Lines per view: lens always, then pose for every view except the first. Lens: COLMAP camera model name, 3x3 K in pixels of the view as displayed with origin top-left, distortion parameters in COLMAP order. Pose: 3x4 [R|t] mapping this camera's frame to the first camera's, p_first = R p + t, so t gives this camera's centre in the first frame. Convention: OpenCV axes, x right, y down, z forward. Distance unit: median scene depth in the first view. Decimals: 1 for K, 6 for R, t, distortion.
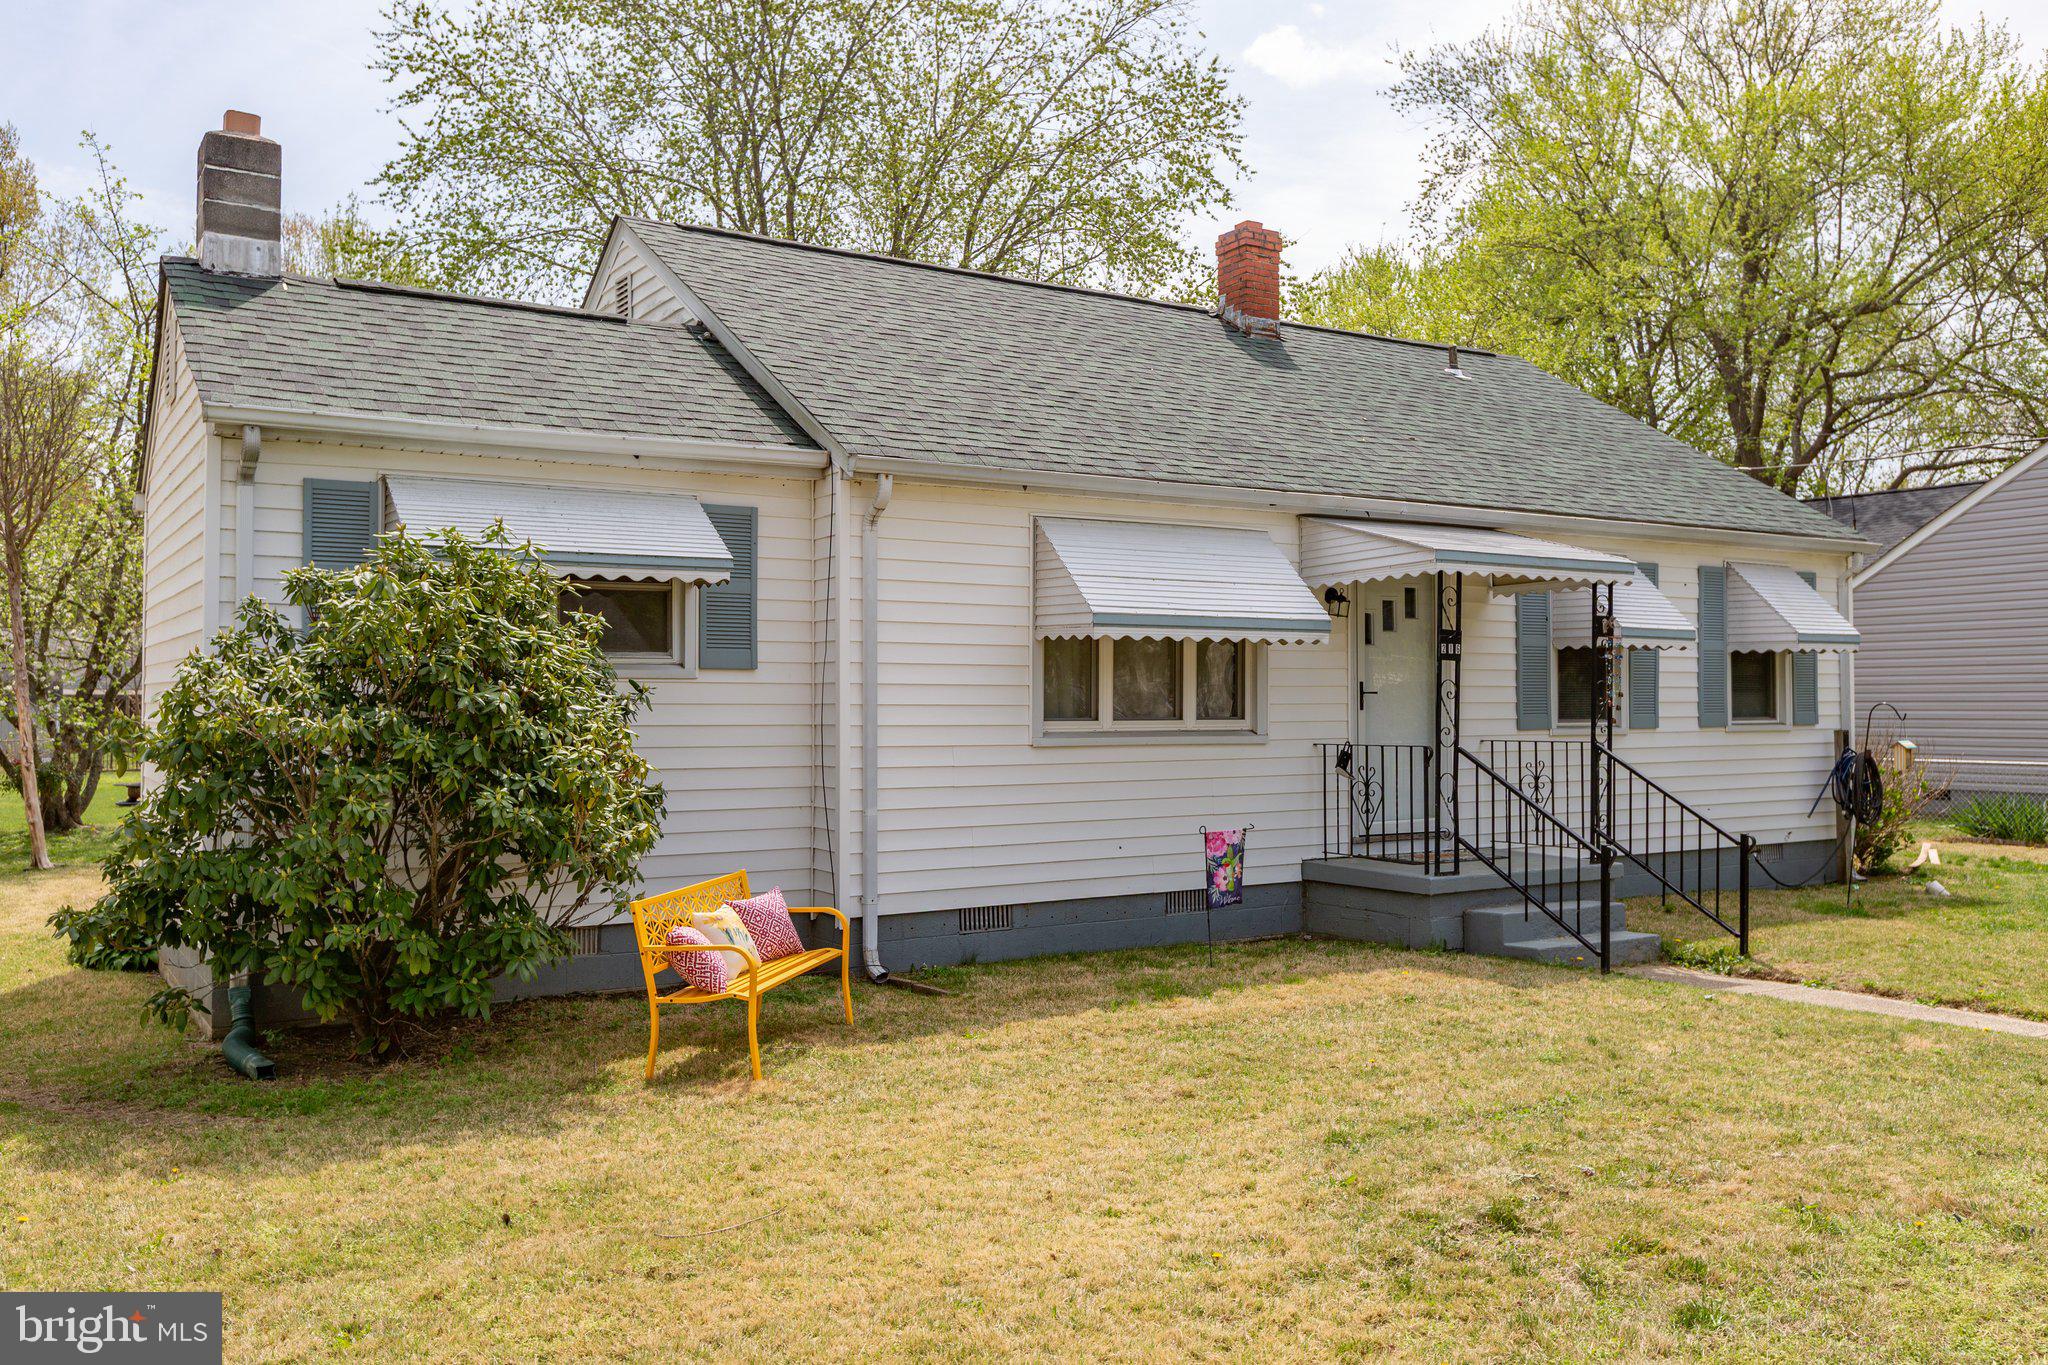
lens RADIAL K [[1638.5, 0, 1028.5], [0, 1638.5, 674.9], [0, 0, 1]] dist [0.026229, -0.030598]
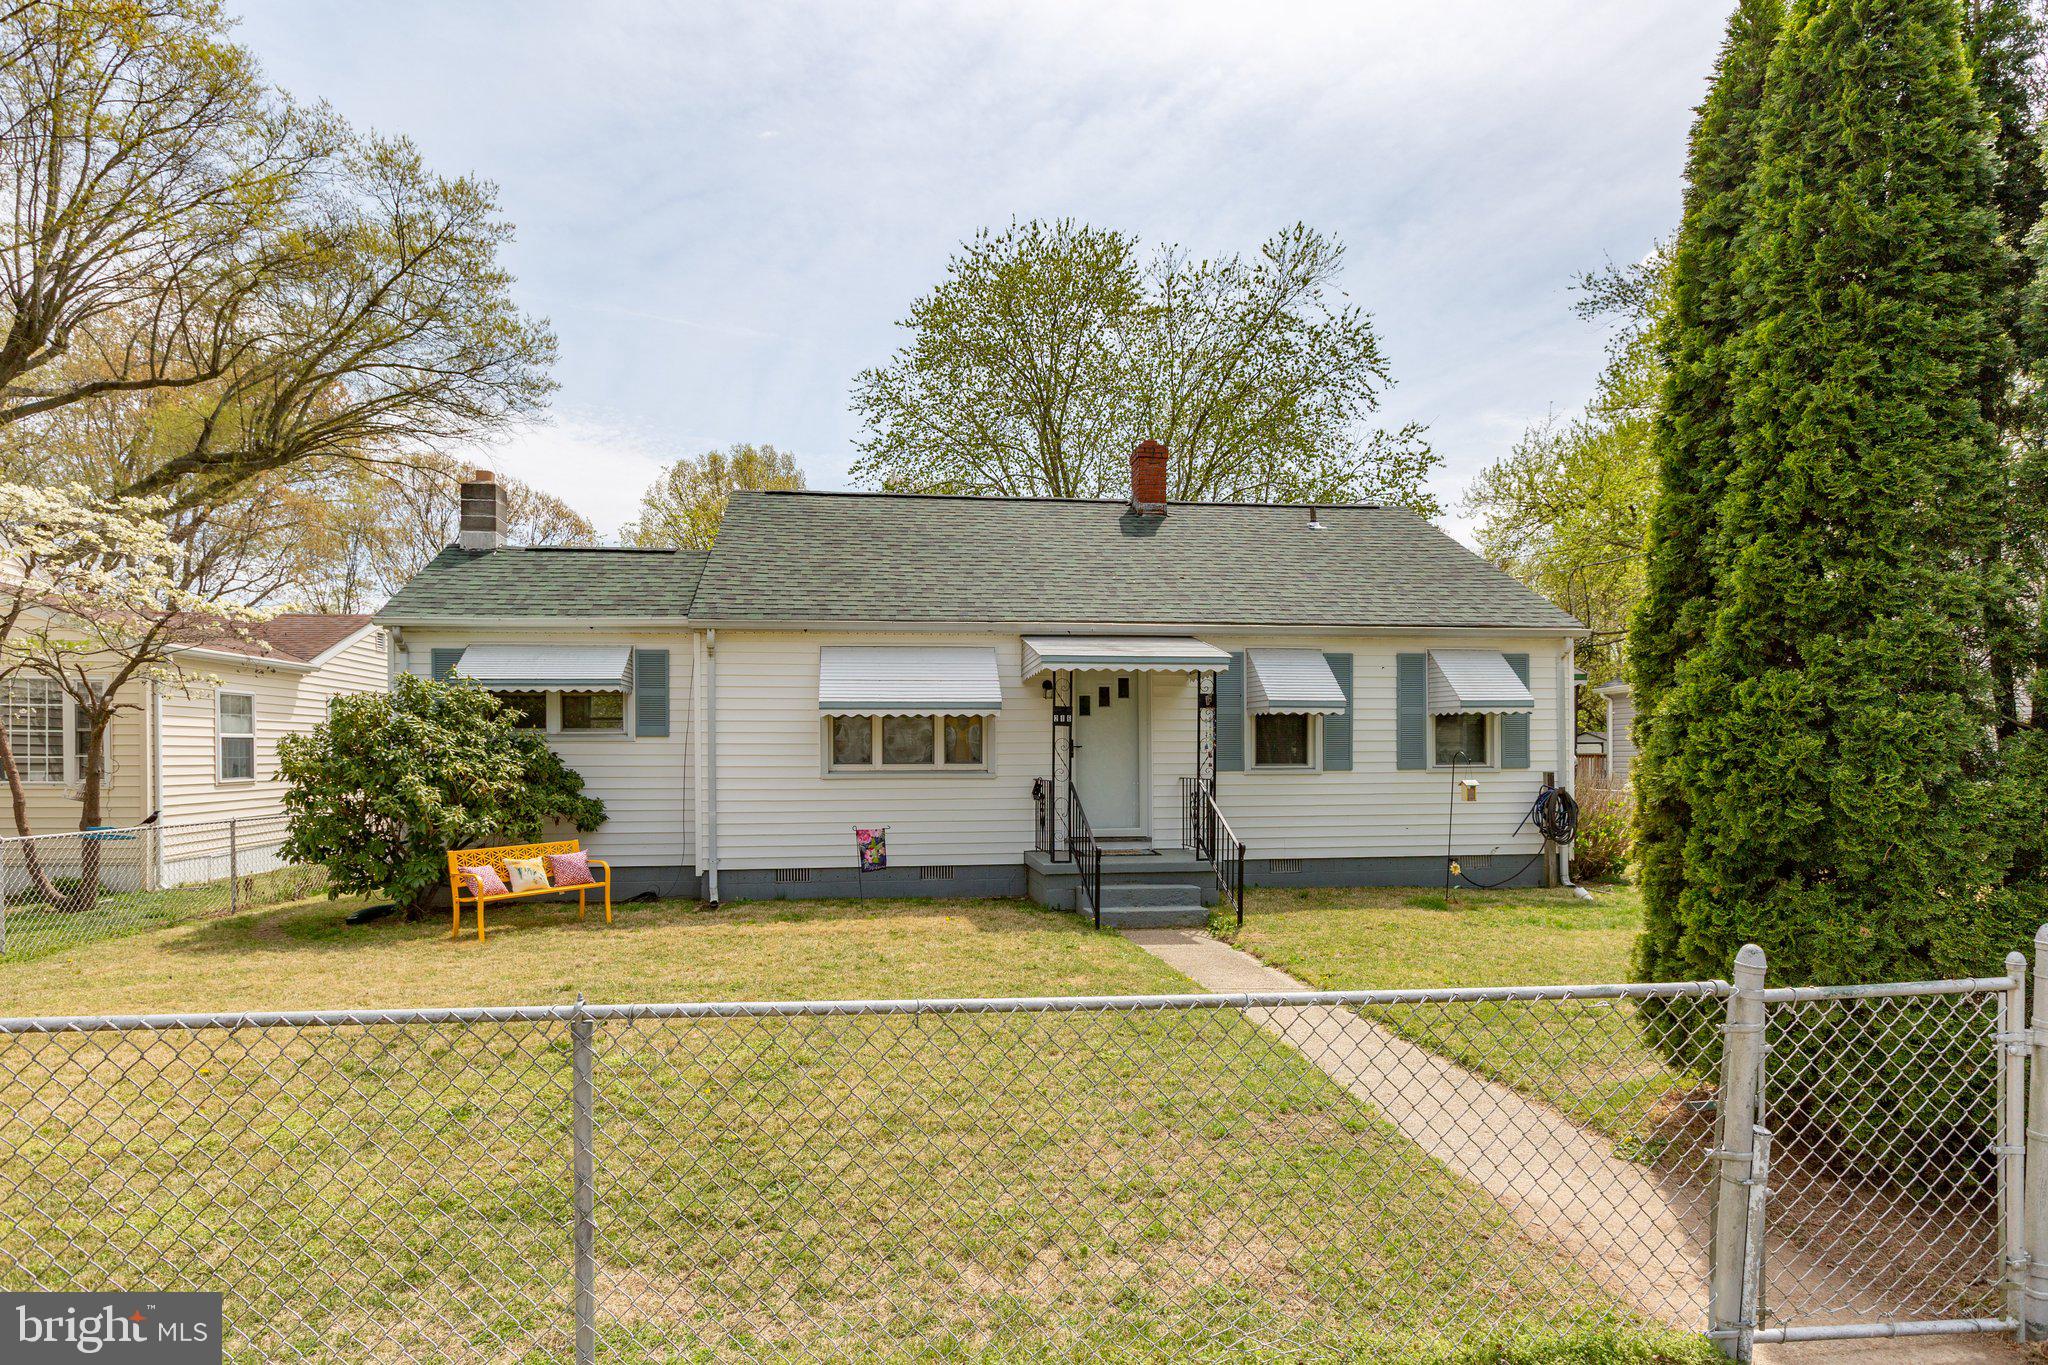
lens RADIAL K [[1022.0, 0, 994.9], [0, 1022.0, 763.5], [0, 0, 1]] dist [-0.000745, -0.000356]
pose [[0.903064, 0.001599, -0.429503, 0.609529], [0.010256, 0.999628, 0.025286, 0.001835], [0.429383, -0.027240, 0.902712, 0.095336]]
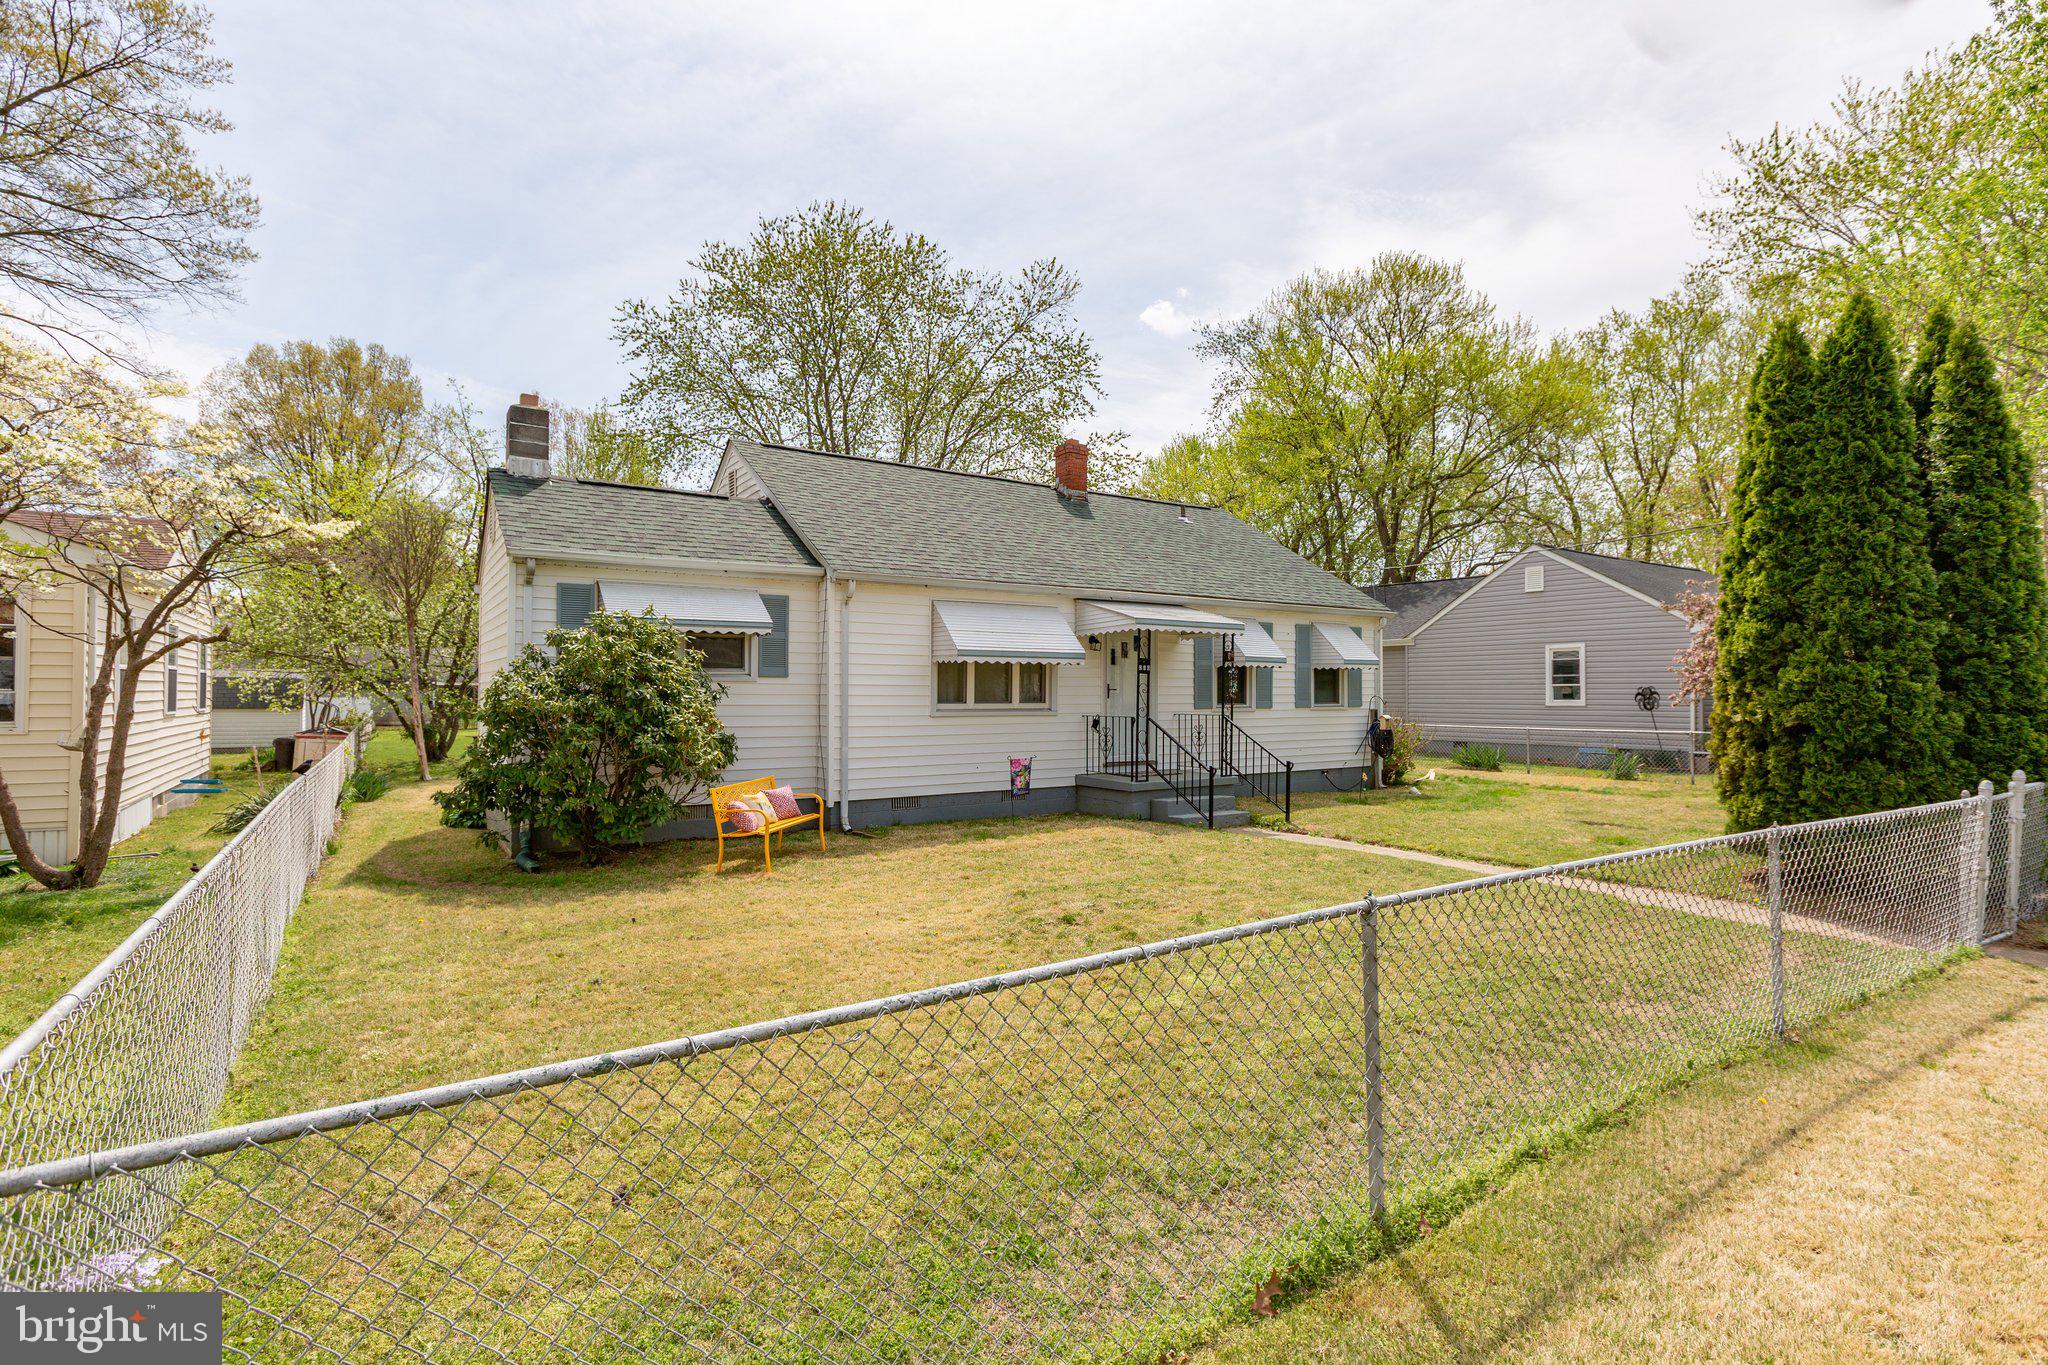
lens RADIAL K [[964.2, 0, 1029.0], [0, 964.2, 681.9], [0, 0, 1]] dist [0.001427, 0.000308]
pose [[0.999780, 0.004295, 0.020533, 0.093185], [-0.004430, 0.999969, 0.006524, -0.005793], [-0.020505, -0.006614, 0.999768, -0.161198]]
